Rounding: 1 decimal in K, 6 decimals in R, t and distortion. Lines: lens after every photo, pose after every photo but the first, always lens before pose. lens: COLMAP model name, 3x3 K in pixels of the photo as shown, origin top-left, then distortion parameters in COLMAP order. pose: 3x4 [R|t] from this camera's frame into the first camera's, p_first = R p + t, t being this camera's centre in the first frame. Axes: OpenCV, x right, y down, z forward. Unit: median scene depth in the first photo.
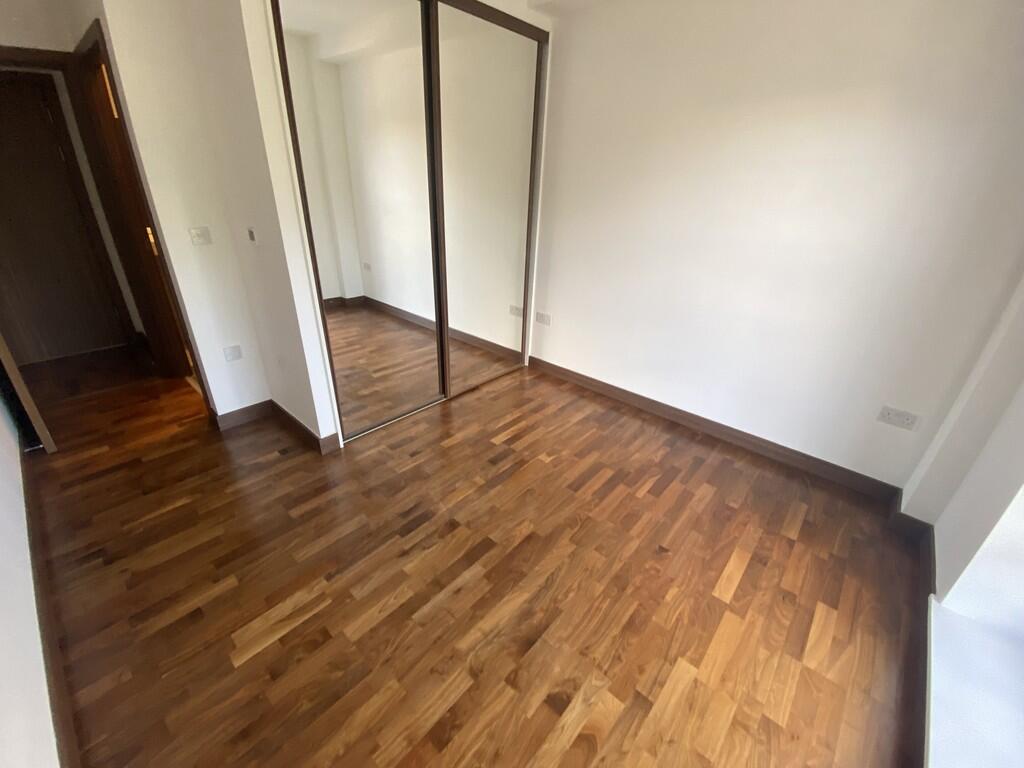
lens RADIAL K [[419.4, 0, 509.1], [0, 419.4, 379.4], [0, 0, 1]] dist [0.006884, -0.002441]
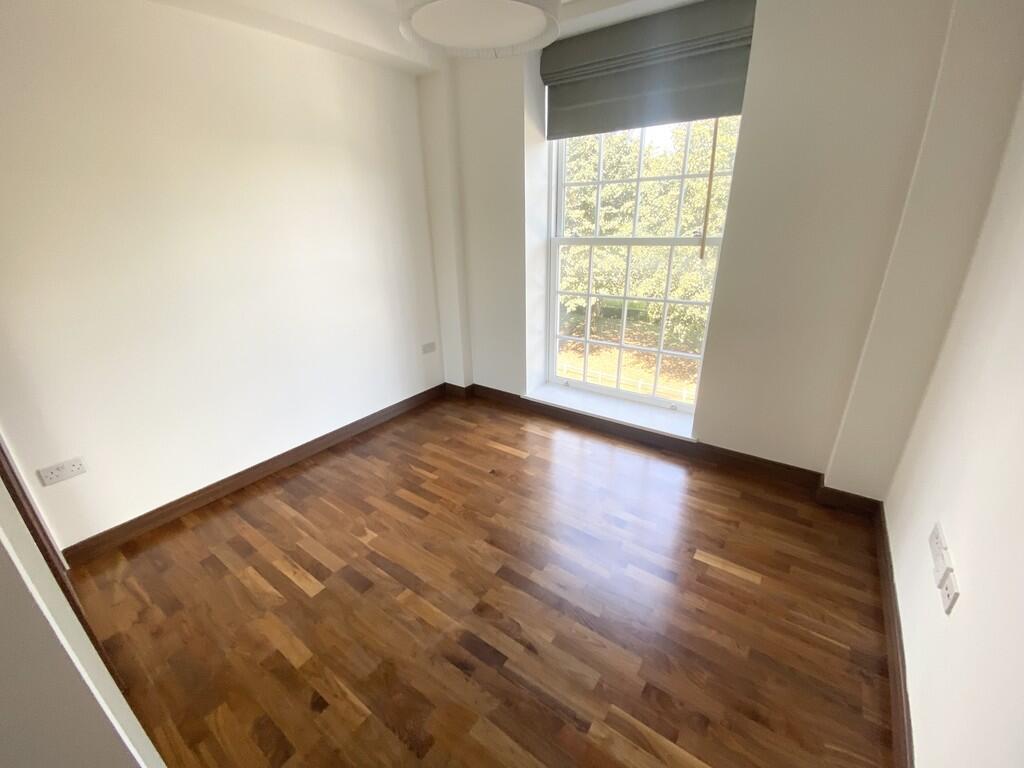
lens RADIAL K [[419.4, 0, 510.9], [0, 419.4, 384.2], [0, 0, 1]] dist [0.006884, -0.002441]
pose [[-0.117861, -0.396808, 0.910303, -0.658877], [0.437508, 0.802178, 0.406321, -0.306524], [-0.891457, 0.446155, 0.079061, 0.597245]]
